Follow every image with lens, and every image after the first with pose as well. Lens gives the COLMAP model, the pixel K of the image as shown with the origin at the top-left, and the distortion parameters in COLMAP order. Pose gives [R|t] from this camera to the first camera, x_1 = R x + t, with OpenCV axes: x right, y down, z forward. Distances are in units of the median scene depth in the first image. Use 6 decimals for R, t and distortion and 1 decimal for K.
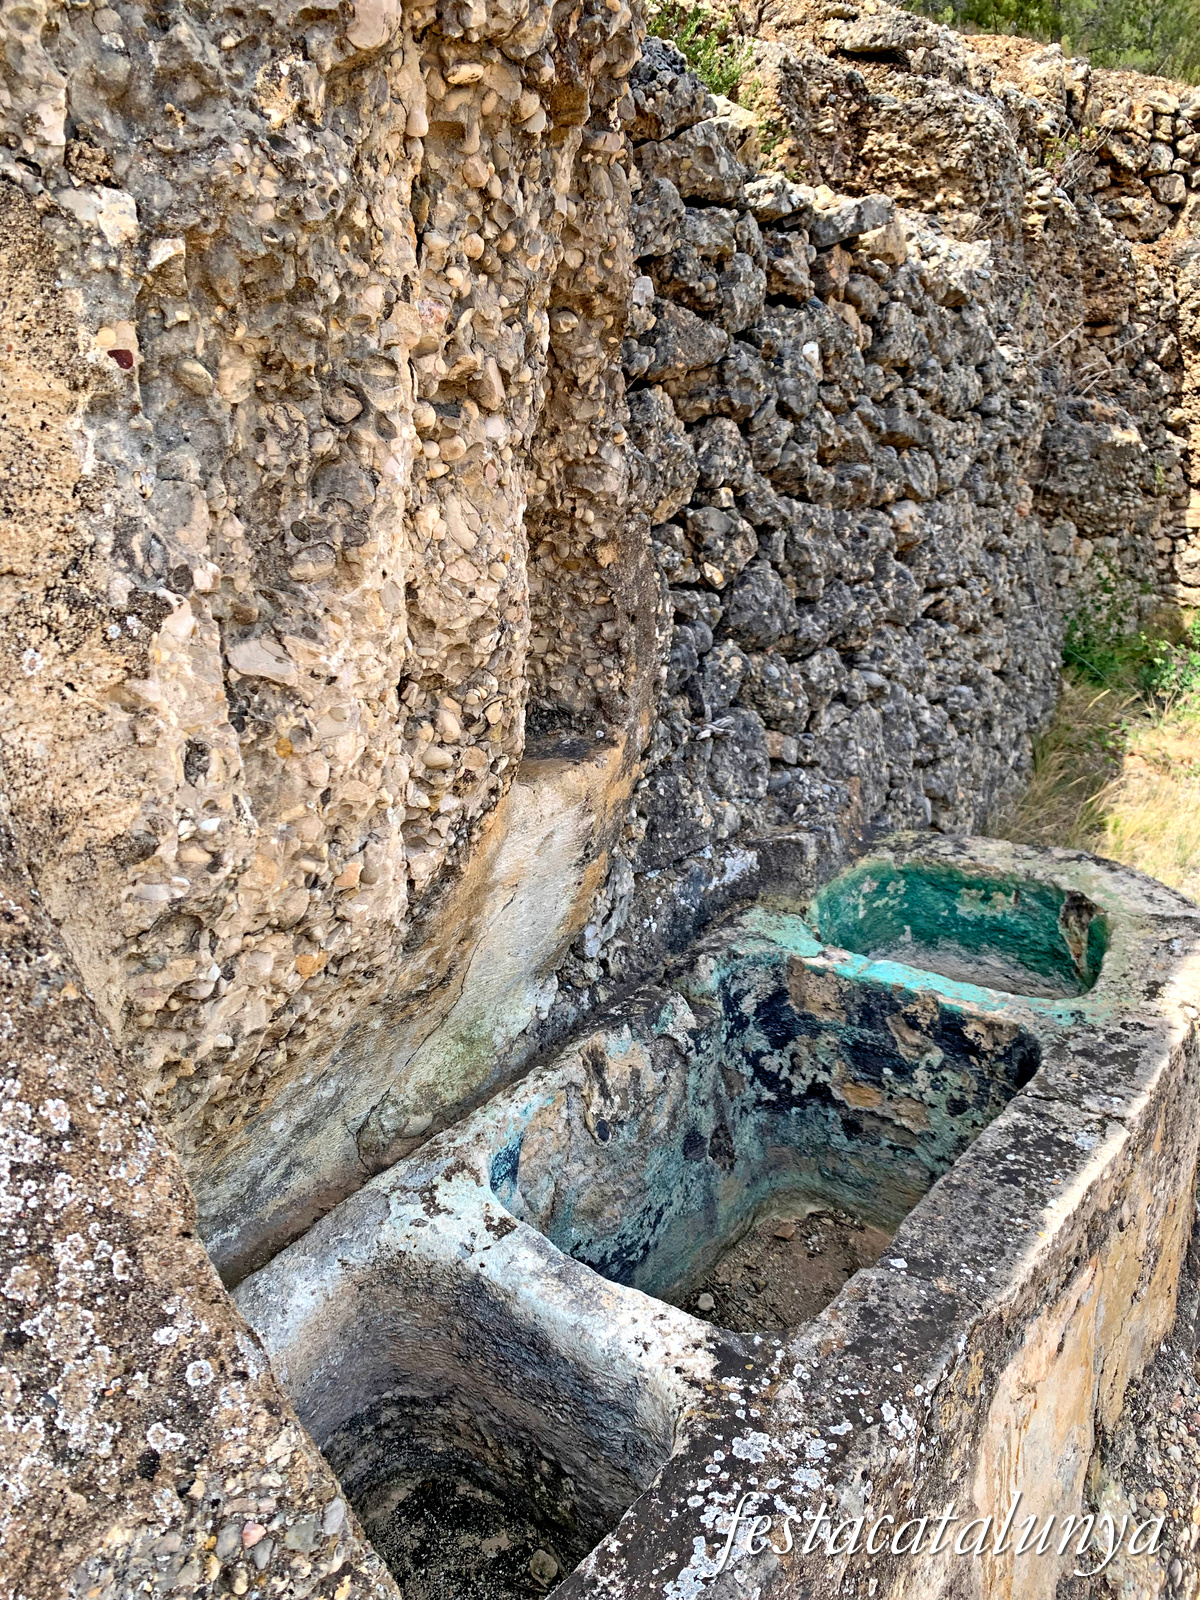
lens RADIAL K [[1221.6, 0, 594.7], [0, 1221.6, 807.7], [0, 0, 1]] dist [0.024162, -0.018658]
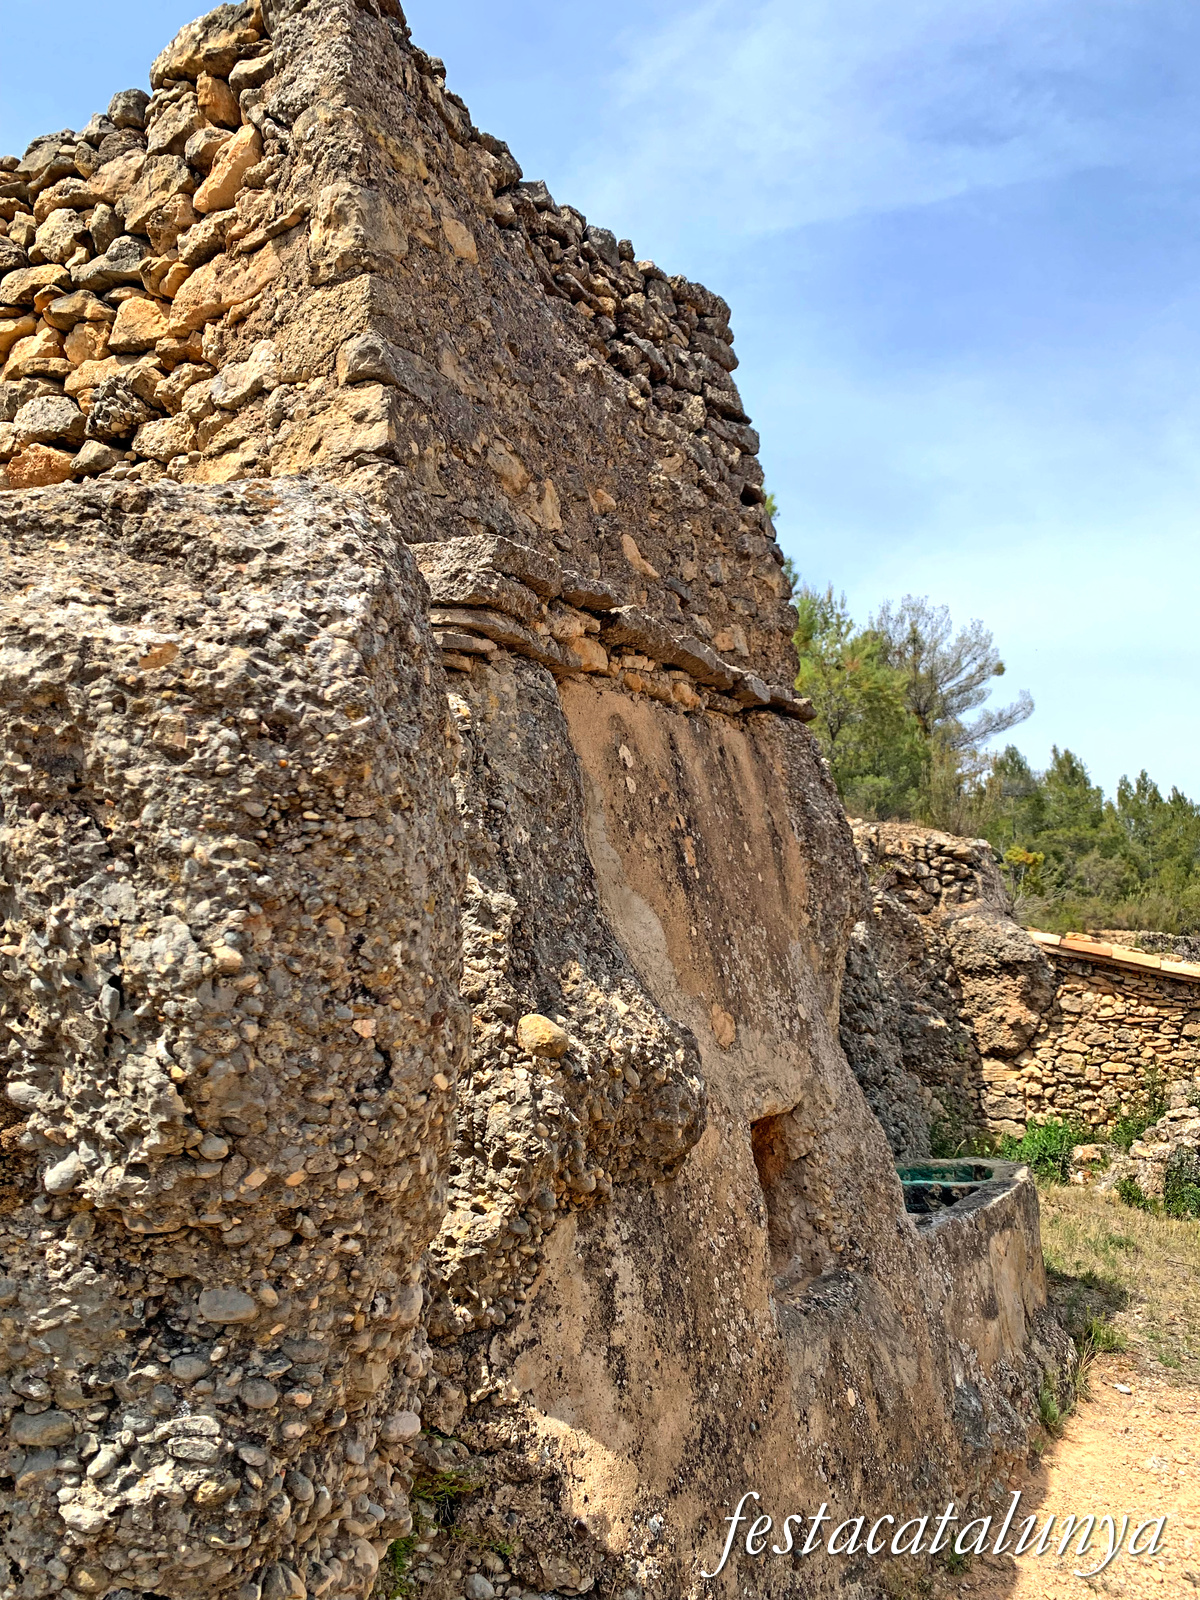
lens RADIAL K [[1221.6, 0, 608.9], [0, 1221.6, 798.7], [0, 0, 1]] dist [0.024162, -0.018658]
pose [[0.987480, 0.009959, 0.157429, -0.746809], [0.068155, 0.873107, -0.482742, 0.556842], [-0.142260, 0.487427, 0.861497, -1.410172]]
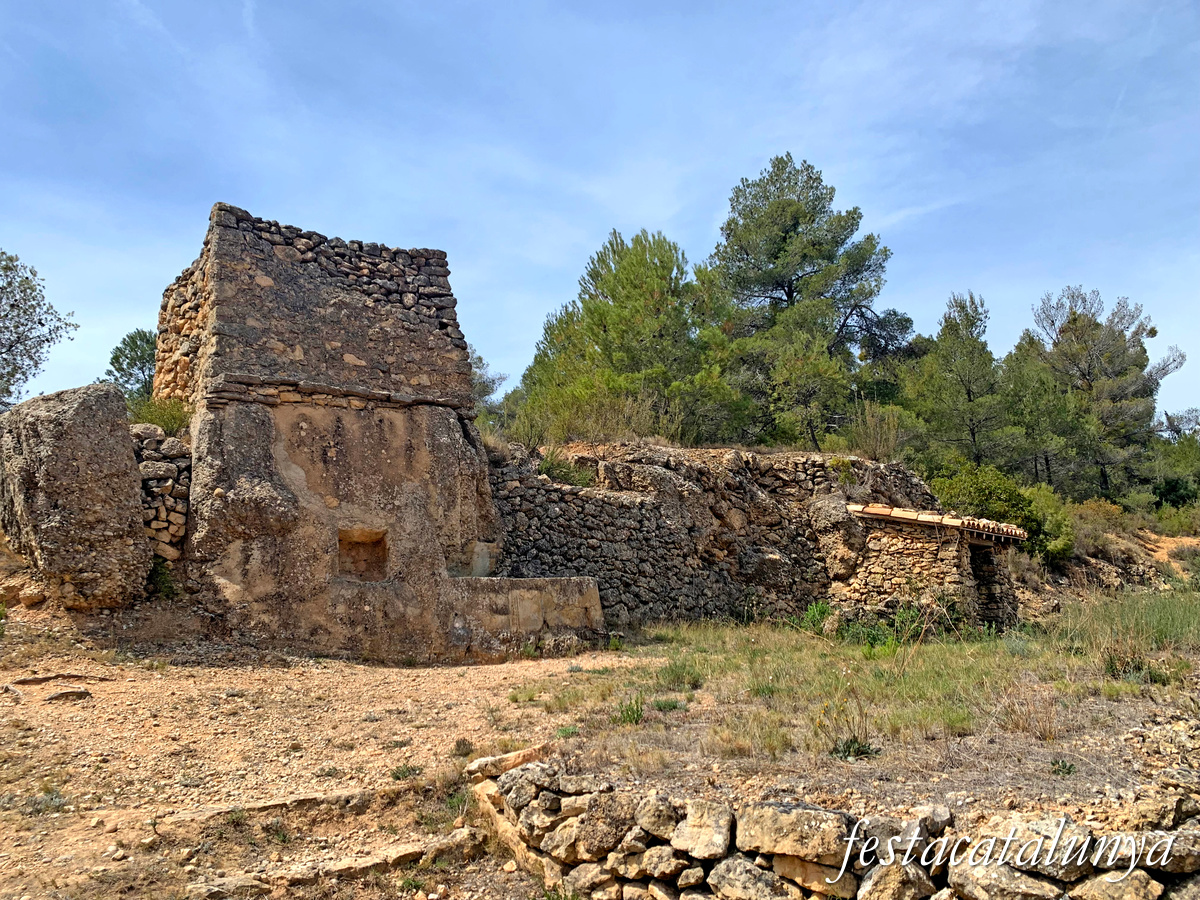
lens RADIAL K [[916.2, 0, 627.3], [0, 916.2, 440.9], [0, 0, 1]] dist [0.024162, -0.018658]
pose [[0.977429, -0.088703, -0.191742, 1.466115], [-0.027316, 0.846905, -0.531042, 1.795888], [0.209492, 0.524293, 0.825366, -2.937334]]
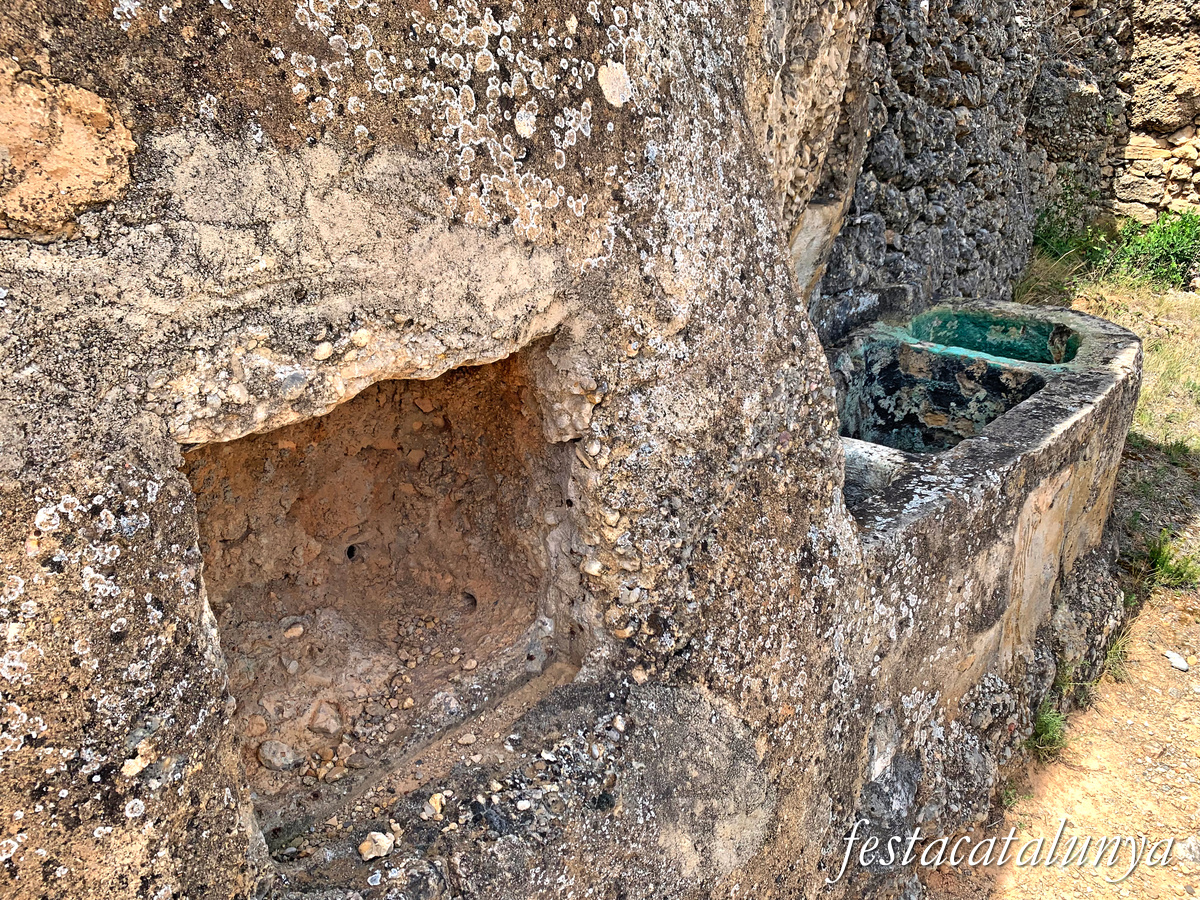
lens RADIAL K [[916.2, 0, 595.5], [0, 916.2, 440.1], [0, 0, 1]] dist [0.024162, -0.018658]
pose [[0.997544, 0.055296, -0.043004, -0.198228], [-0.052282, 0.996294, 0.068295, 0.170176], [0.046621, -0.065879, 0.996738, -0.344213]]
